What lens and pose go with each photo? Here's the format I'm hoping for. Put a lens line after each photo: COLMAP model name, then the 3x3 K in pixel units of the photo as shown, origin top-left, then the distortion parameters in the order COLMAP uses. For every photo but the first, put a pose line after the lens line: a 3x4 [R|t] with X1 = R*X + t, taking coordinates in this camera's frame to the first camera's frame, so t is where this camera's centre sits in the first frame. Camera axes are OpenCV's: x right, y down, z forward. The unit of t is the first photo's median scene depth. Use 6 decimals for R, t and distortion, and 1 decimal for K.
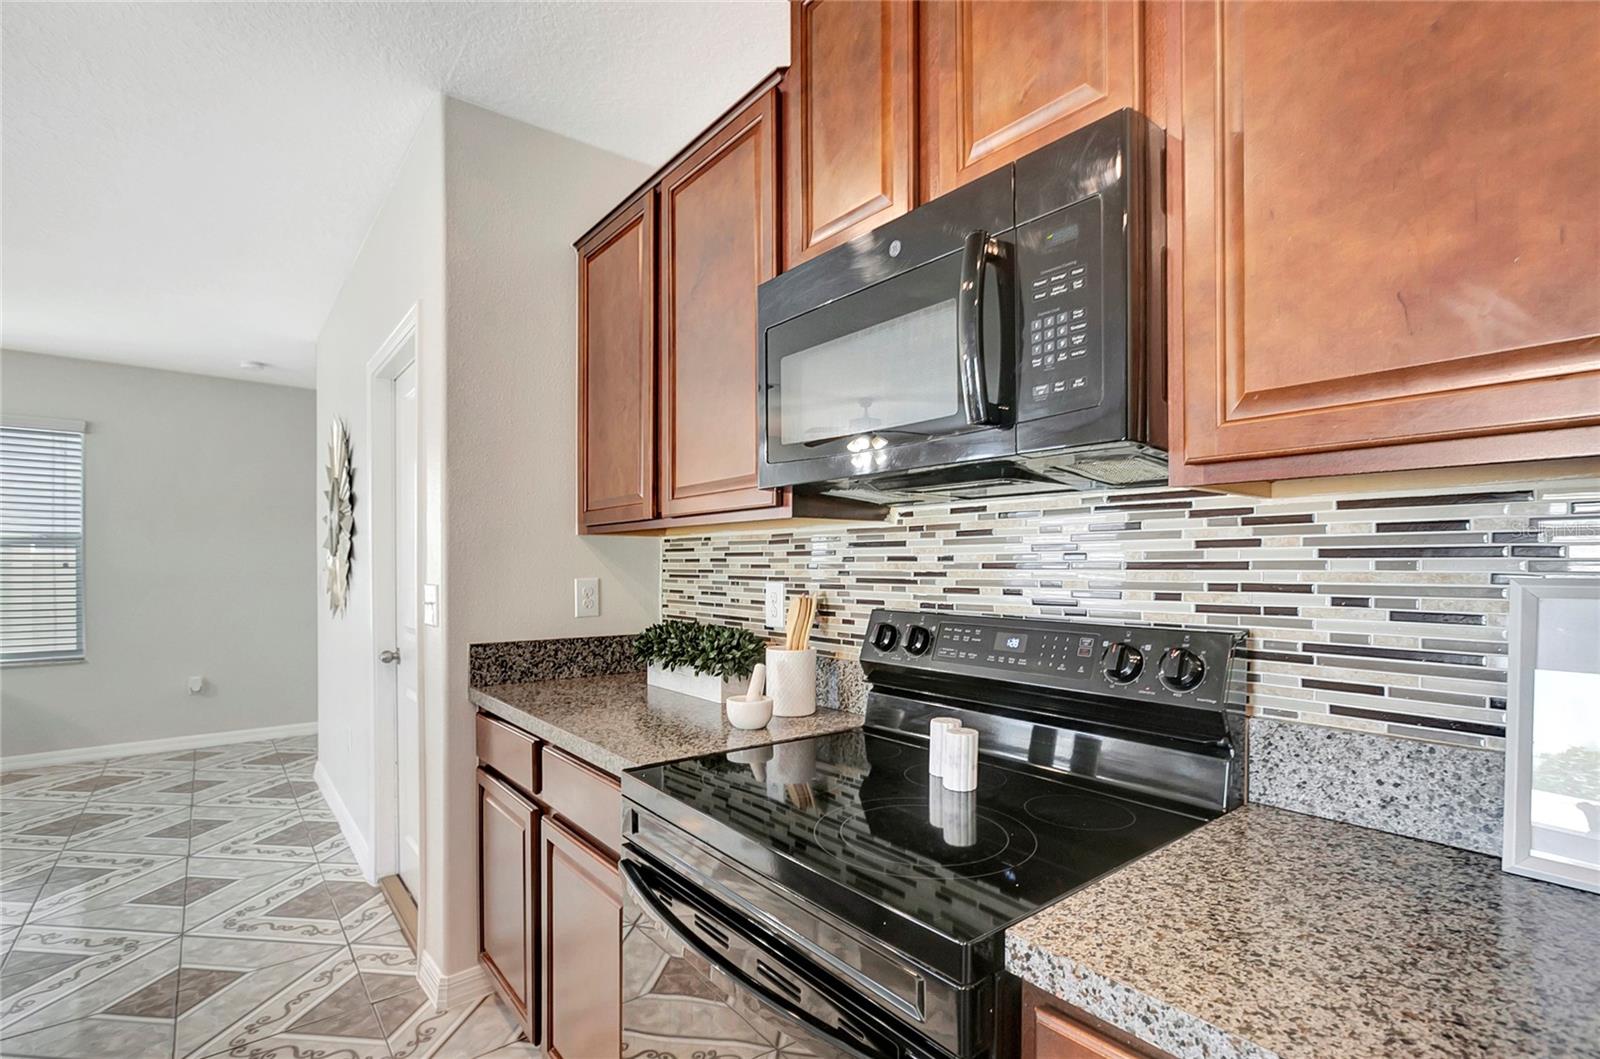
lens RADIAL K [[762.8, 0, 808.7], [0, 762.8, 574.2], [0, 0, 1]] dist [-0.026942, 0.017238]
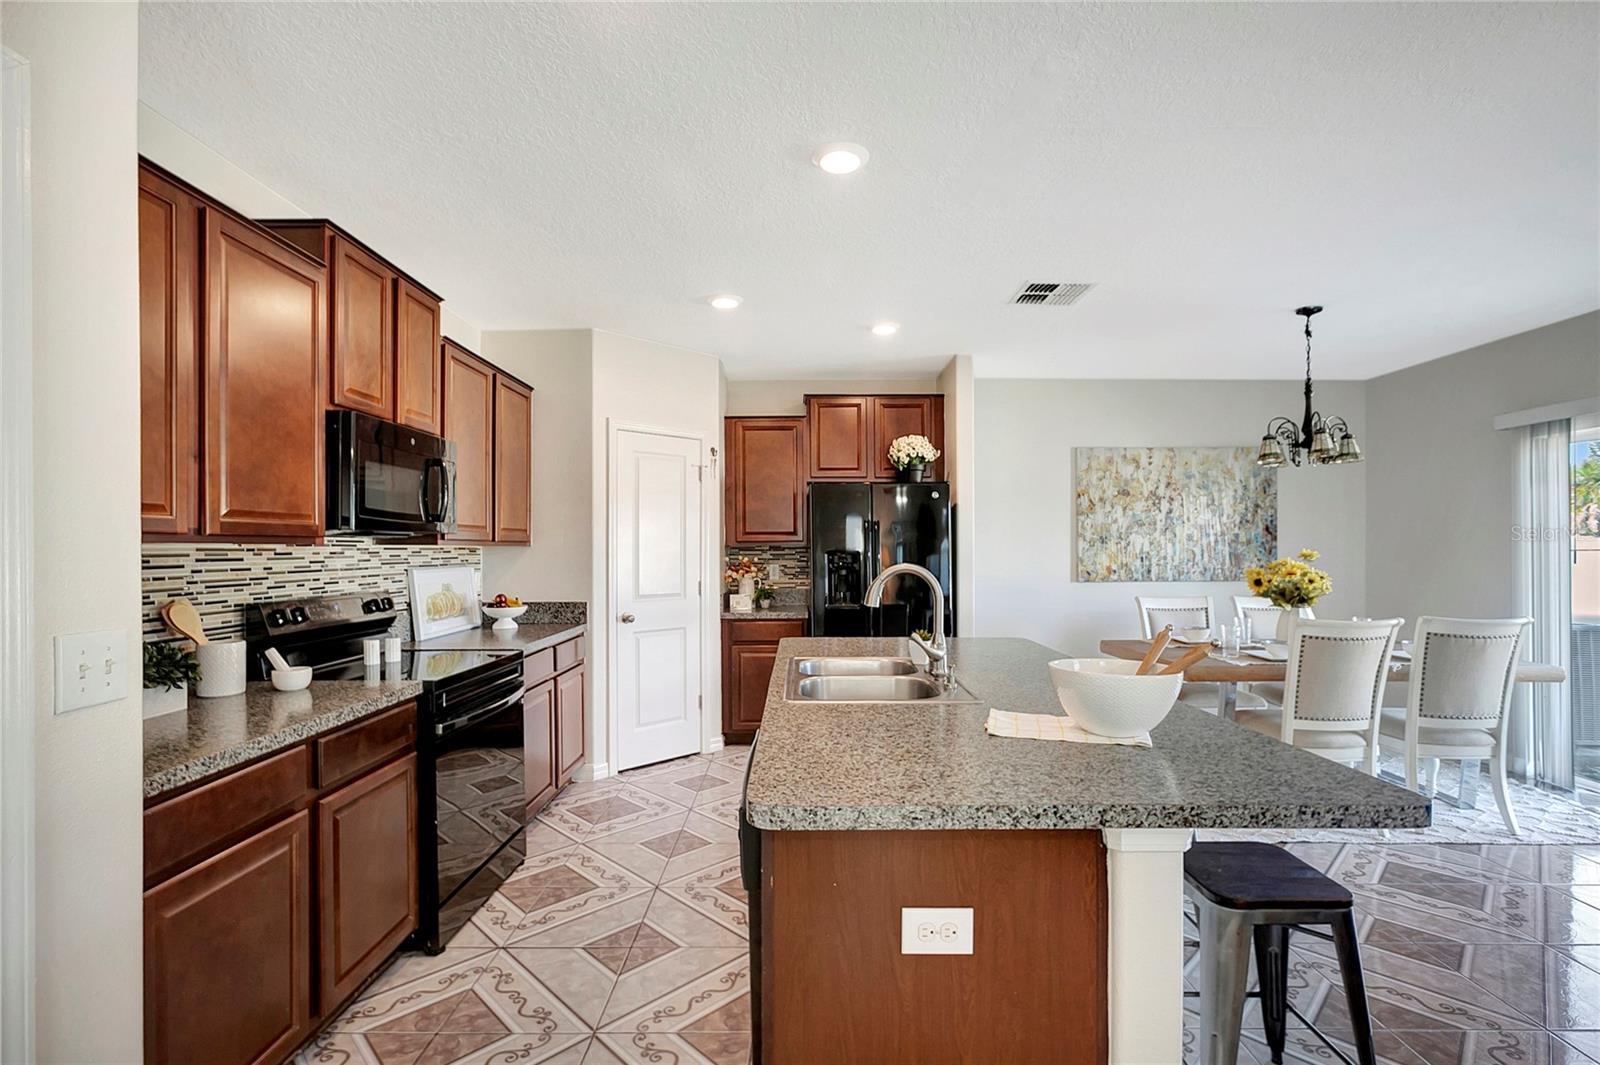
lens RADIAL K [[735.7, 0, 789.3], [0, 735.7, 547.5], [0, 0, 1]] dist [-0.016263, 0.000460]
pose [[-0.767294, 0.000898, 0.641295, -1.610637], [0.007527, 0.999943, 0.007606, -0.066430], [-0.641252, 0.010662, -0.767256, 1.406804]]
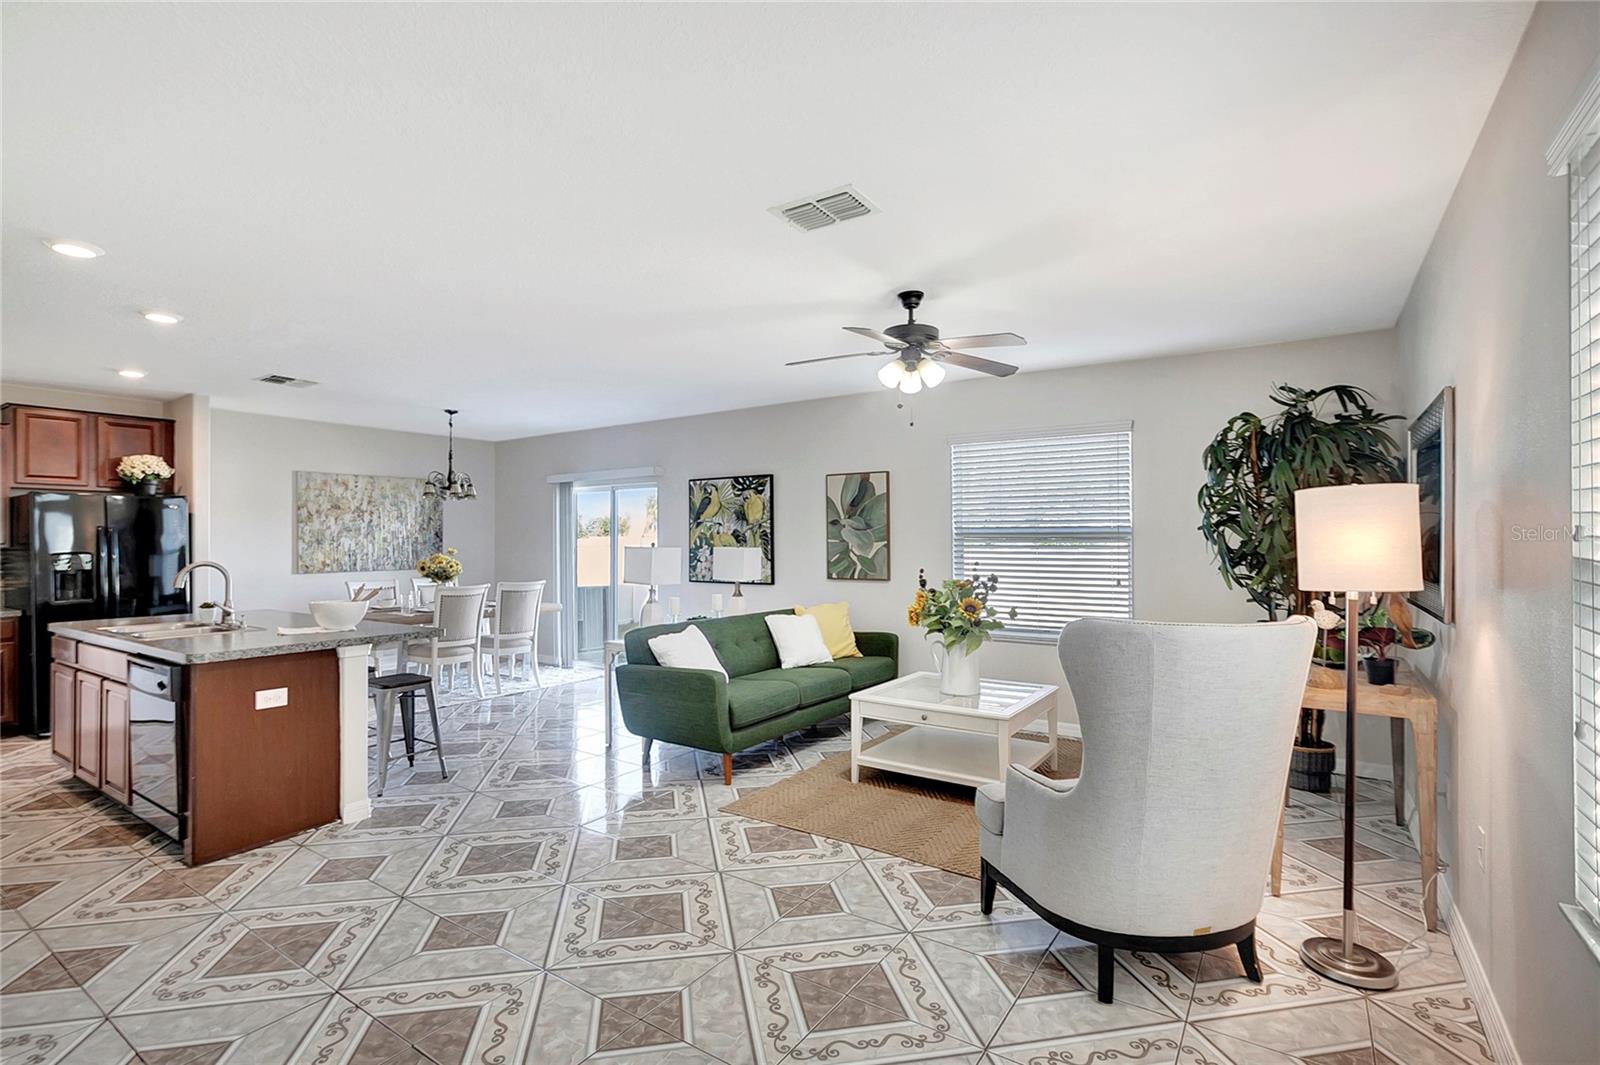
lens RADIAL K [[770.1, 0, 800.0], [0, 770.1, 532.5], [0, 0, 1]] dist [0.000857, 0.000466]
pose [[-0.960218, 0.001773, -0.279248, -2.039519], [0.001428, 0.999998, 0.001440, -0.120027], [0.279250, 0.000984, -0.960218, 3.138391]]
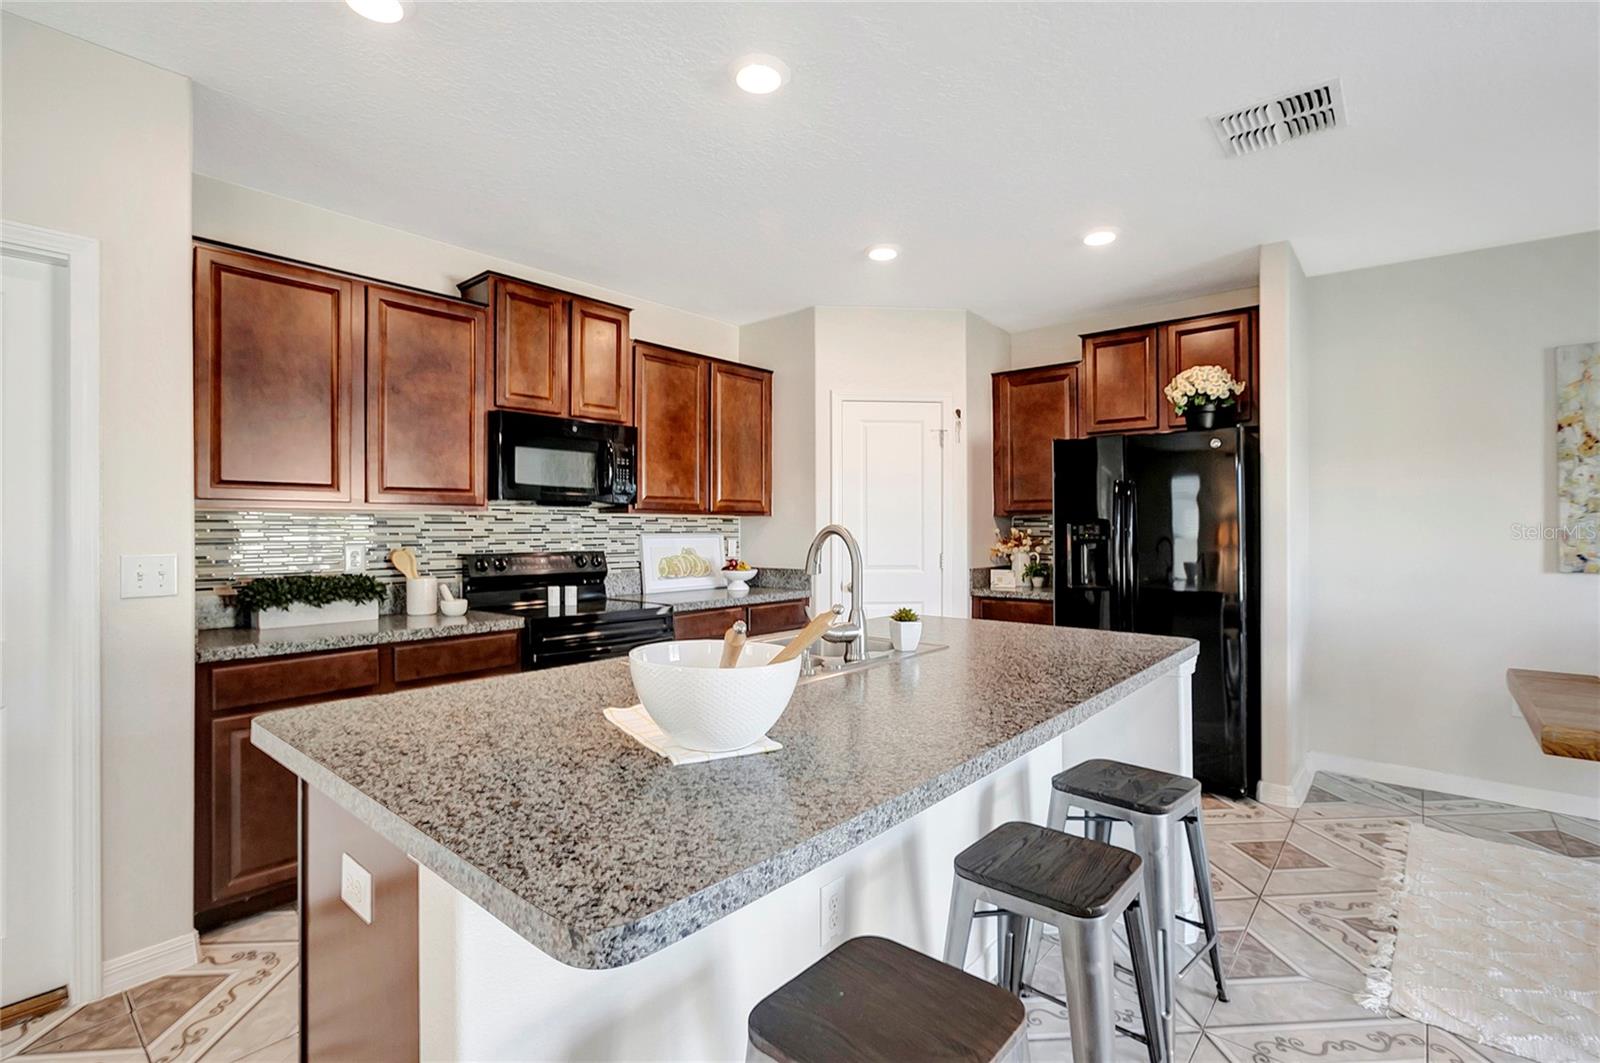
lens RADIAL K [[740.5, 0, 800.0], [0, 740.5, 531.5], [0, 0, 1]] dist [-0.001775, 0.000064]
pose [[-0.178579, -0.006893, 0.983901, -2.062427], [0.009529, 0.999916, 0.008734, -0.024645], [-0.983879, 0.010935, -0.178498, 0.447282]]
